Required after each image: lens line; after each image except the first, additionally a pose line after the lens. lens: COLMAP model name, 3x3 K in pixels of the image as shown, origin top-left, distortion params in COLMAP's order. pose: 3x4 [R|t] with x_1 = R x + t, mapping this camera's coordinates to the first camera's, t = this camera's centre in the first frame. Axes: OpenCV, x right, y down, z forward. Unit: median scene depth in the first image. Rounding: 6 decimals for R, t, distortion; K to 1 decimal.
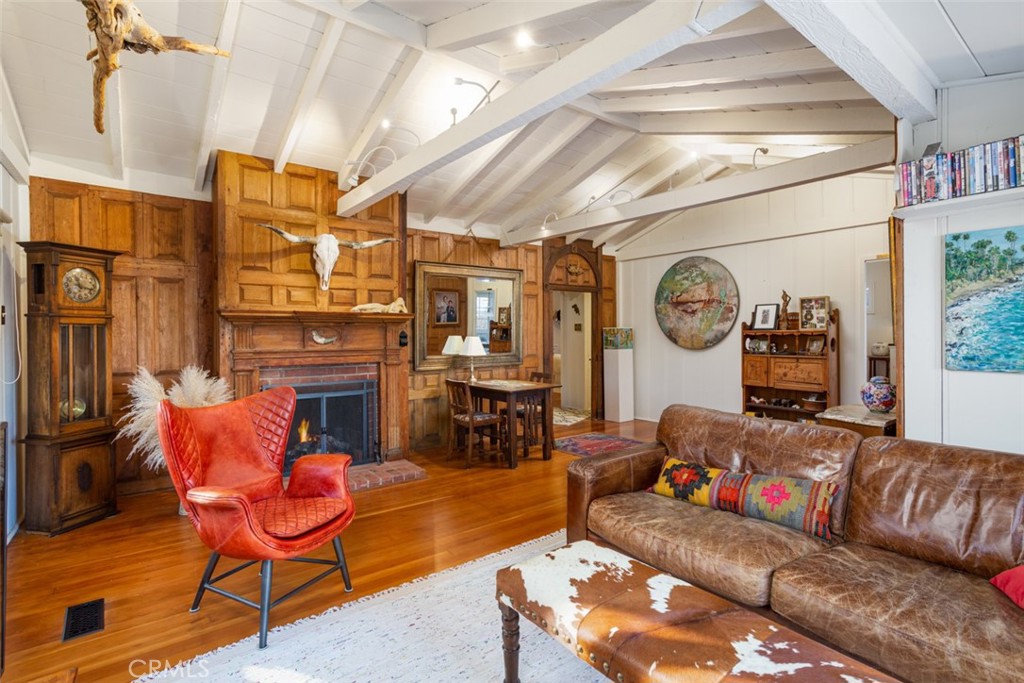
lens RADIAL K [[504.0, 0, 513.9], [0, 504.0, 334.7], [0, 0, 1]] dist [-0.026572, 0.018901]
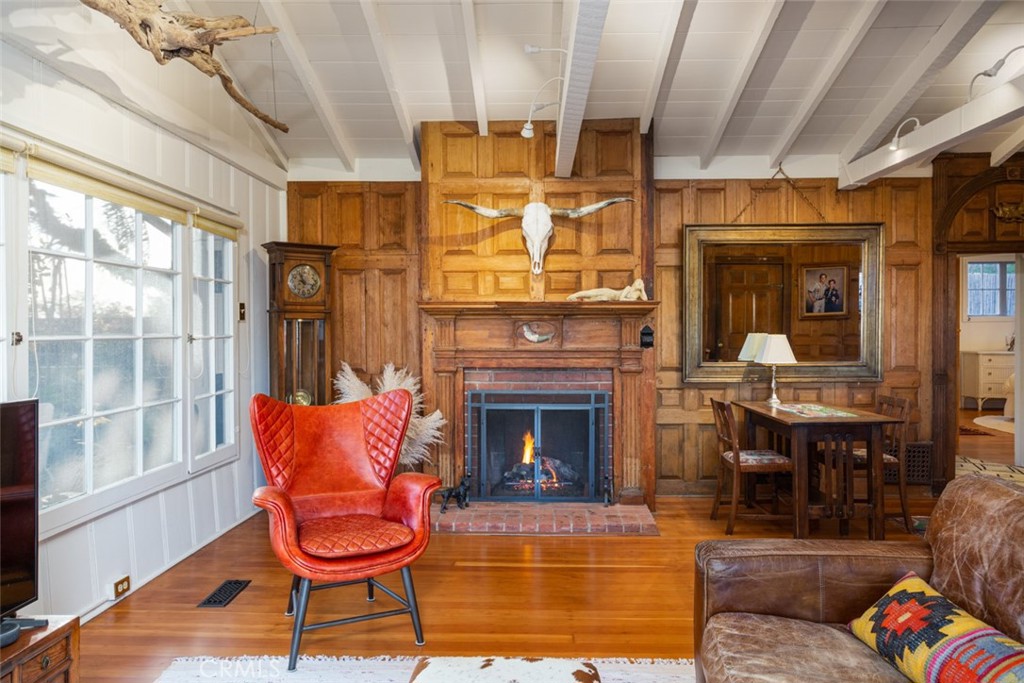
lens RADIAL K [[689.6, 0, 516.7], [0, 689.6, 343.2], [0, 0, 1]] dist [0.006340, -0.011042]
pose [[0.766377, 0.016050, -0.642190, 0.316502], [-0.005182, 0.999810, 0.018803, -0.000264], [0.642370, -0.011082, 0.766315, 0.153228]]
